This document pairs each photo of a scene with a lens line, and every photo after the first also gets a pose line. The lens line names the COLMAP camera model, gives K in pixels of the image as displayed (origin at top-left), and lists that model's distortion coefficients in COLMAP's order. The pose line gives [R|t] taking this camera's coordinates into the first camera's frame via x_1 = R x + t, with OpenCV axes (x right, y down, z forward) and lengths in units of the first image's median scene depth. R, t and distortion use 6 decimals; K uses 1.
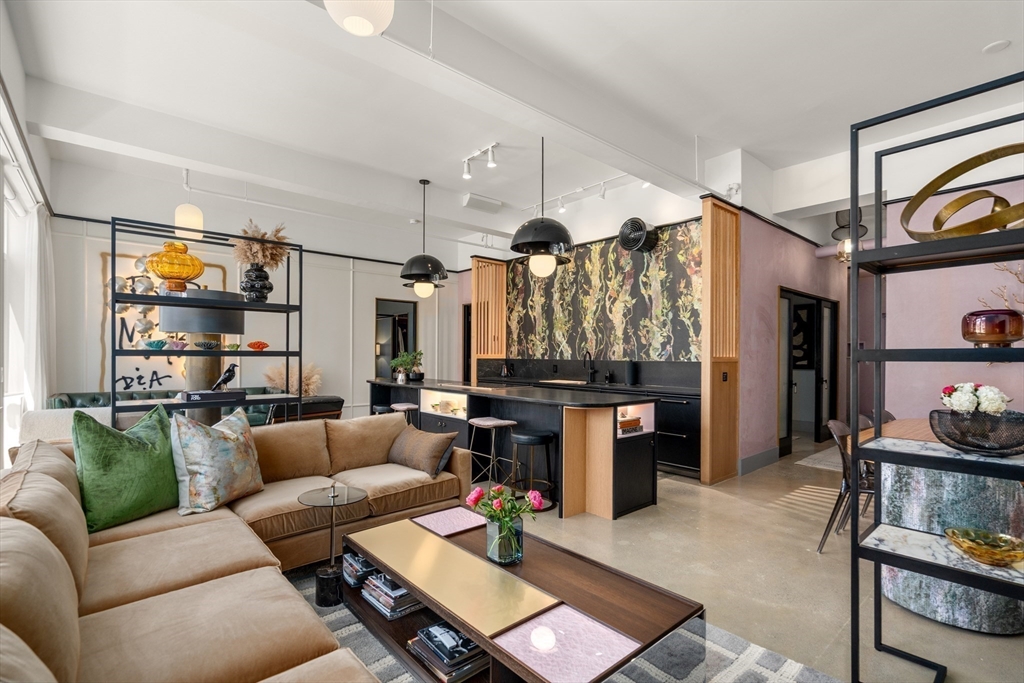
lens RADIAL K [[463.6, 0, 507.2], [0, 463.6, 354.0], [0, 0, 1]] dist [-0.005579, 0.003518]
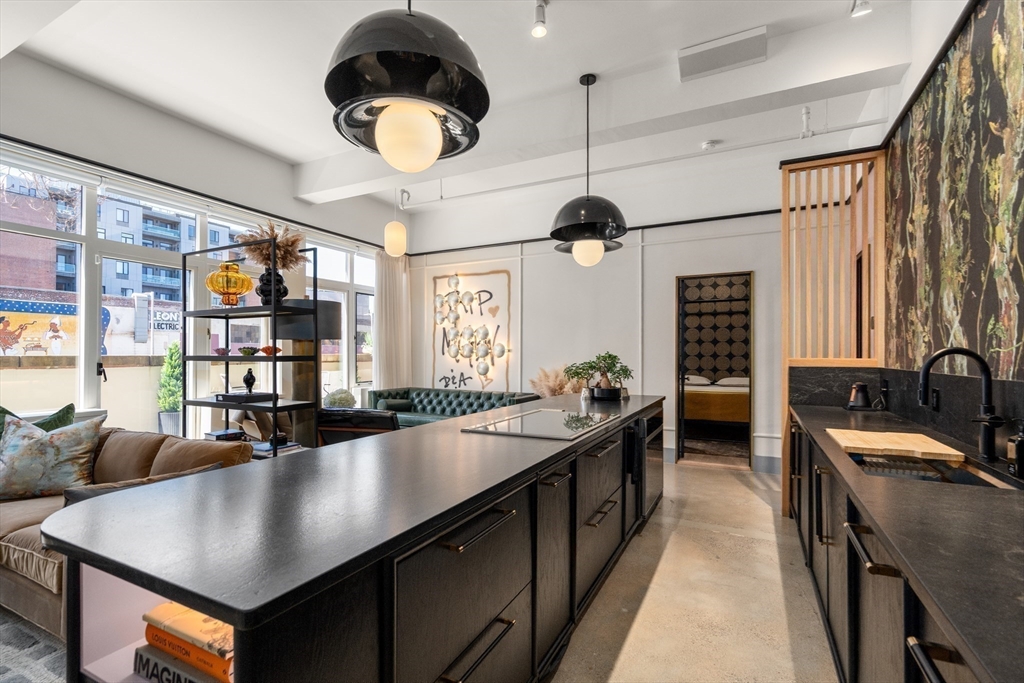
lens RADIAL K [[463.6, 0, 514.1], [0, 463.6, 350.2], [0, 0, 1]] dist [-0.005579, 0.003518]
pose [[0.385368, -0.014005, -0.922657, 0.368557], [0.004354, 0.999901, -0.013359, -0.003193], [0.922753, 0.001131, 0.385391, 0.706479]]
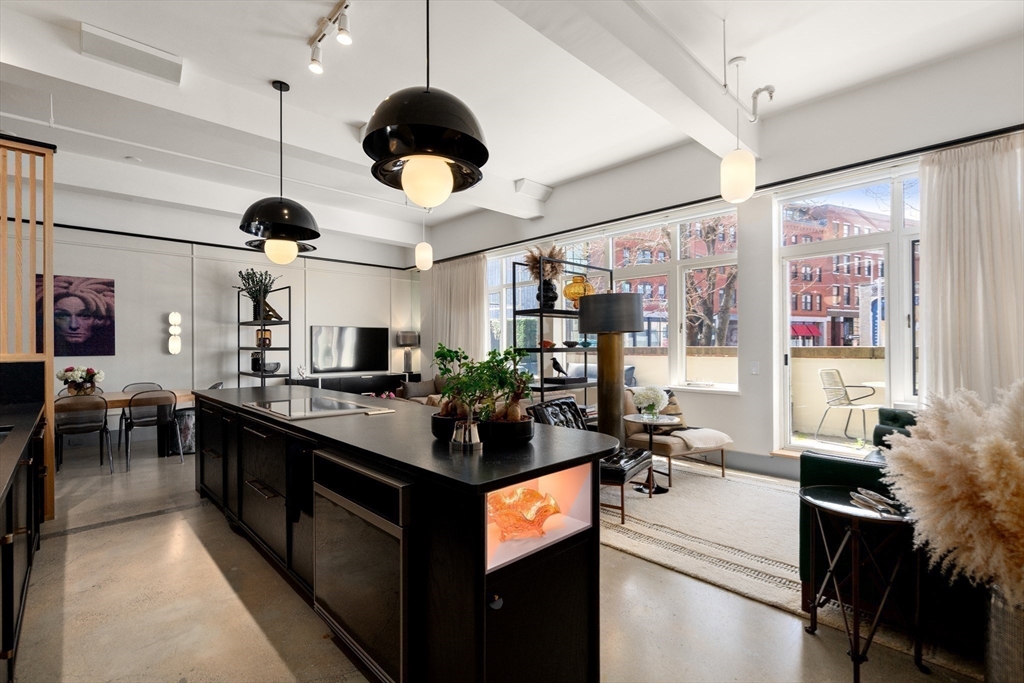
lens RADIAL K [[463.6, 0, 511.8], [0, 463.6, 349.8], [0, 0, 1]] dist [-0.005579, 0.003518]
pose [[-0.998183, -0.005103, -0.060033, -0.238558], [-0.005668, 0.999941, 0.009245, -0.010595], [0.059982, 0.009569, -0.998154, 1.455972]]
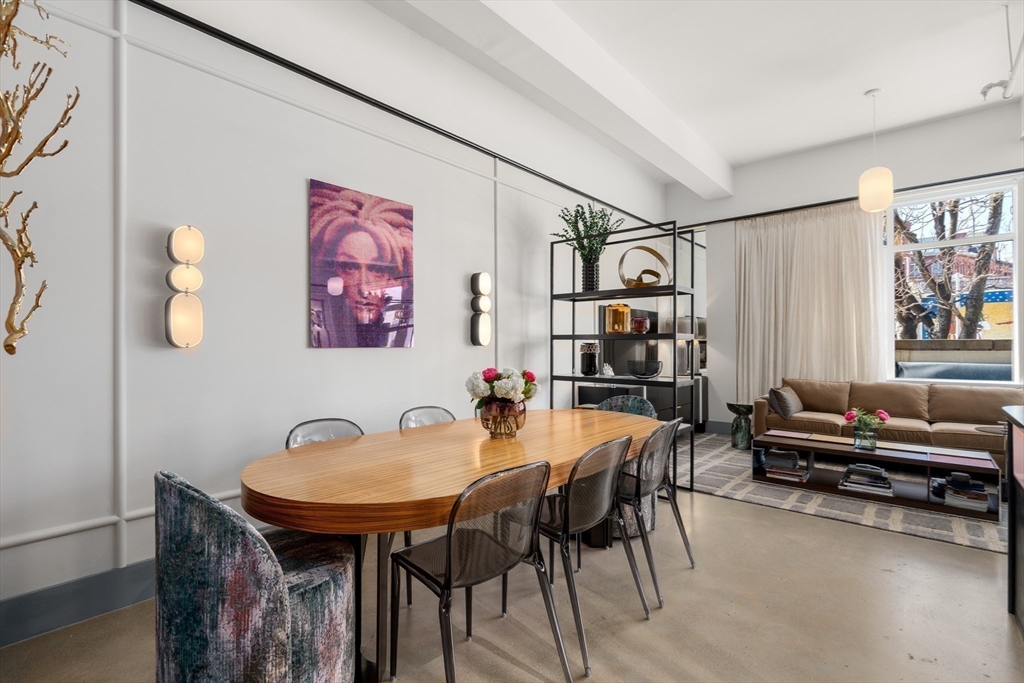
lens RADIAL K [[463.6, 0, 510.7], [0, 463.6, 346.1], [0, 0, 1]] dist [-0.005579, 0.003518]
pose [[-0.991950, -0.008741, -0.126328, 0.570872], [-0.009263, 0.999951, 0.003543, 0.013153], [0.126291, 0.004685, -0.991982, 0.916496]]
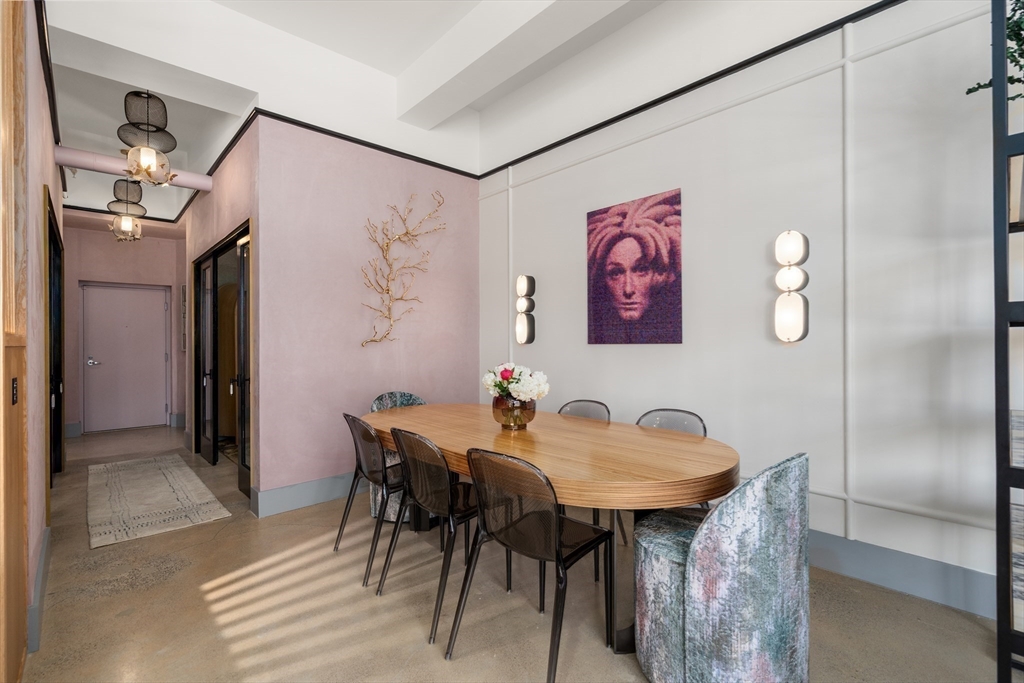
lens RADIAL K [[463.6, 0, 509.3], [0, 463.6, 341.1], [0, 0, 1]] dist [-0.005579, 0.003518]
pose [[-0.027302, -0.003976, 0.999619, 0.101566], [0.005185, 0.999978, 0.004119, 0.011350], [-0.999614, 0.005295, -0.027281, 0.534703]]
